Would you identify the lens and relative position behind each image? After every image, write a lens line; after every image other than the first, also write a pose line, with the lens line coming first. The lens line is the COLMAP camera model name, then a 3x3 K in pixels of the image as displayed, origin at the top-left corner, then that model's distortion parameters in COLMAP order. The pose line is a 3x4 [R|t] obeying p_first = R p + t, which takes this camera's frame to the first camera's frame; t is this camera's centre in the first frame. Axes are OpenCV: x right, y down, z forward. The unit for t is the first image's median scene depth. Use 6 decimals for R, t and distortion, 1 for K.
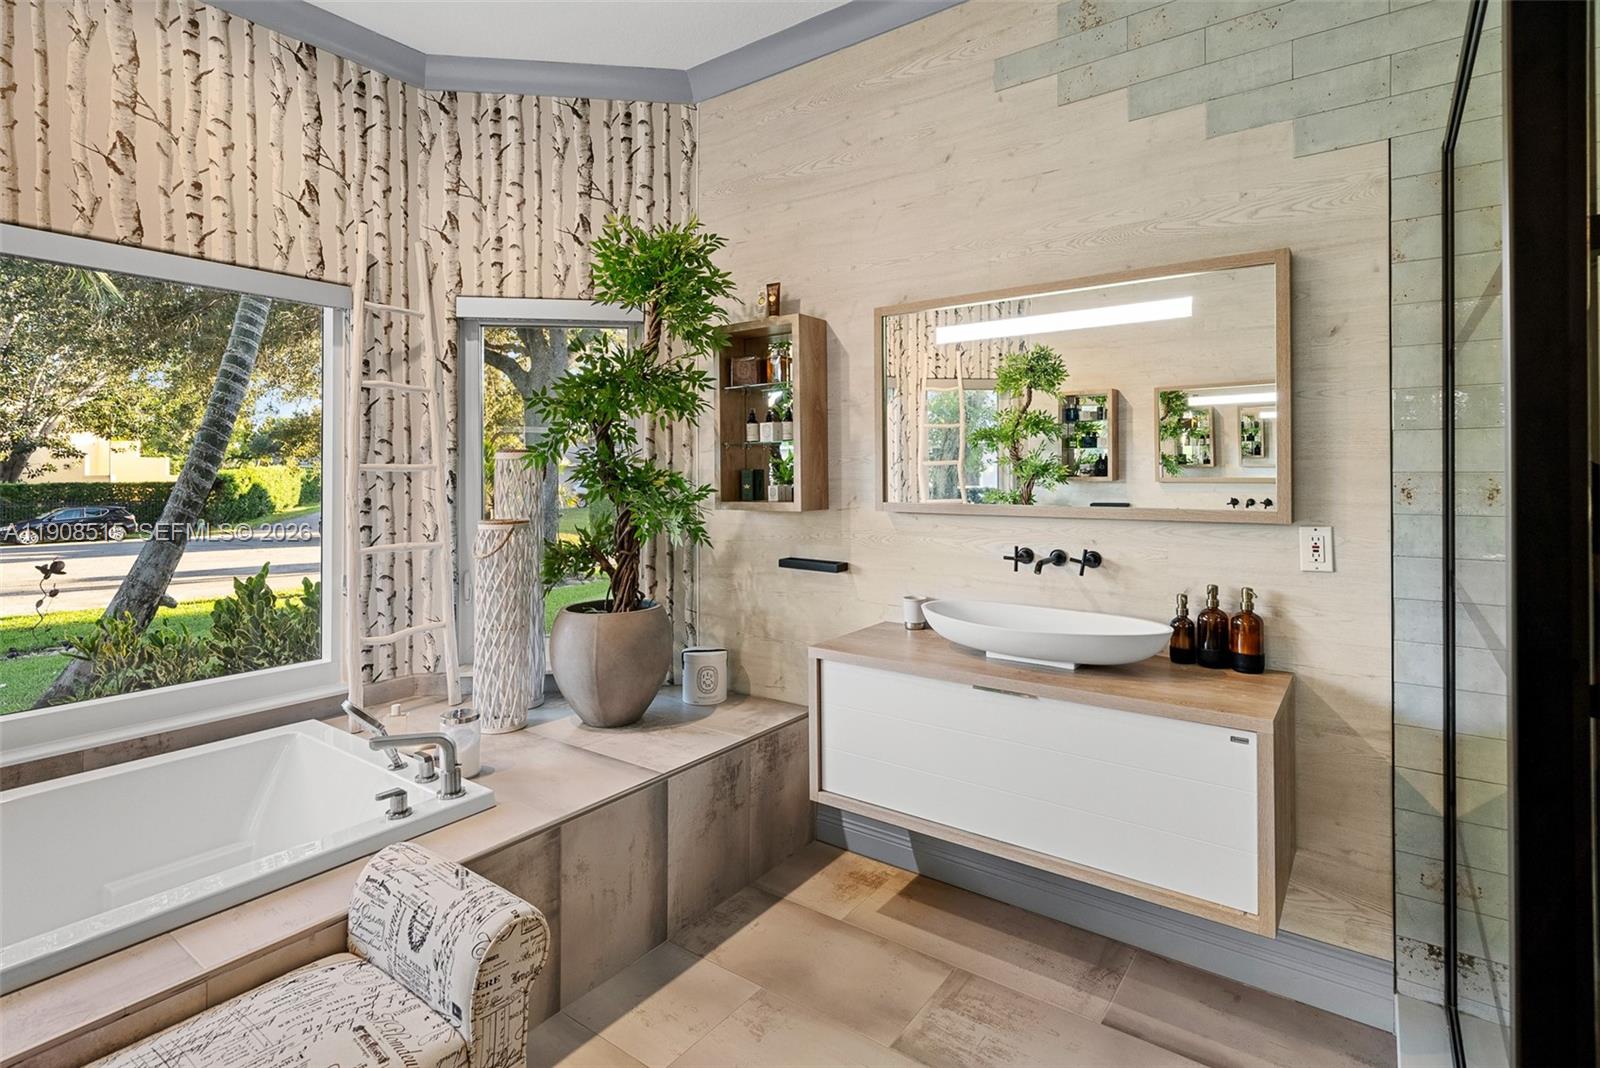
lens RADIAL K [[786.2, 0, 794.7], [0, 786.2, 473.8], [0, 0, 1]] dist [0.003212, 0.000553]
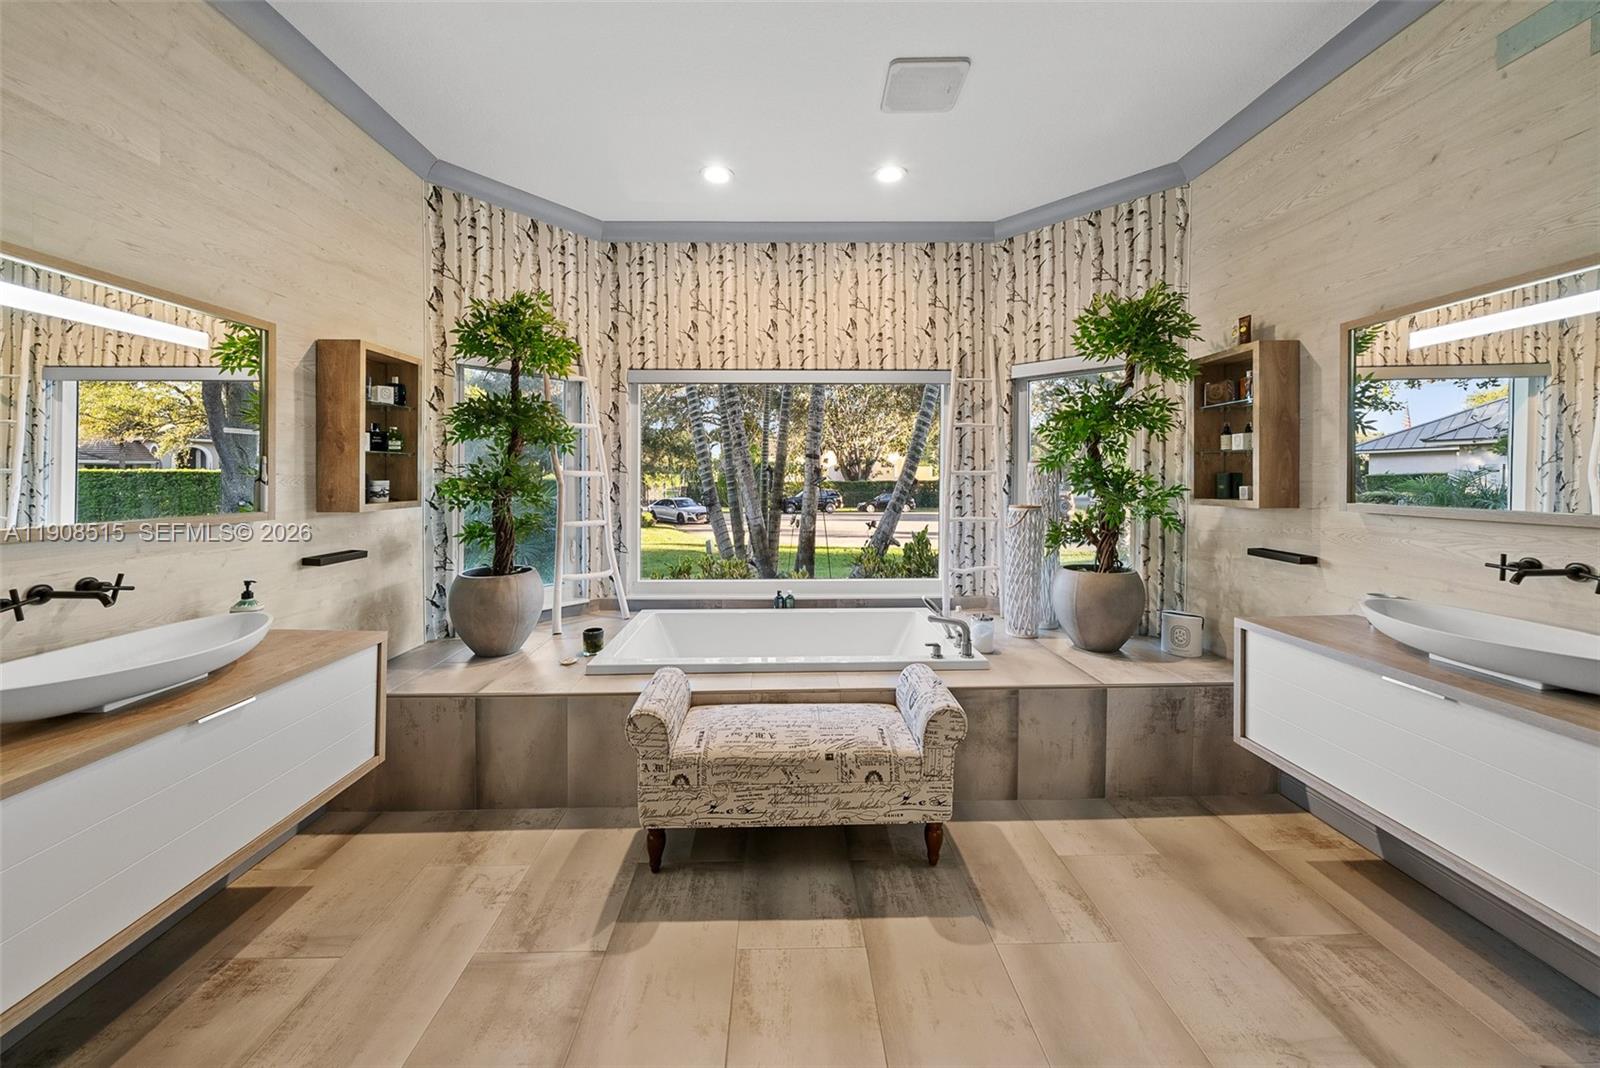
lens RADIAL K [[572.4, 0, 797.0], [0, 572.4, 480.7], [0, 0, 1]] dist [-0.000378, -0.000240]
pose [[0.615162, 0.006641, -0.788373, 0.254914], [0.000323, 0.999962, 0.008676, -0.001482], [0.788401, -0.005592, 0.615137, -0.073259]]
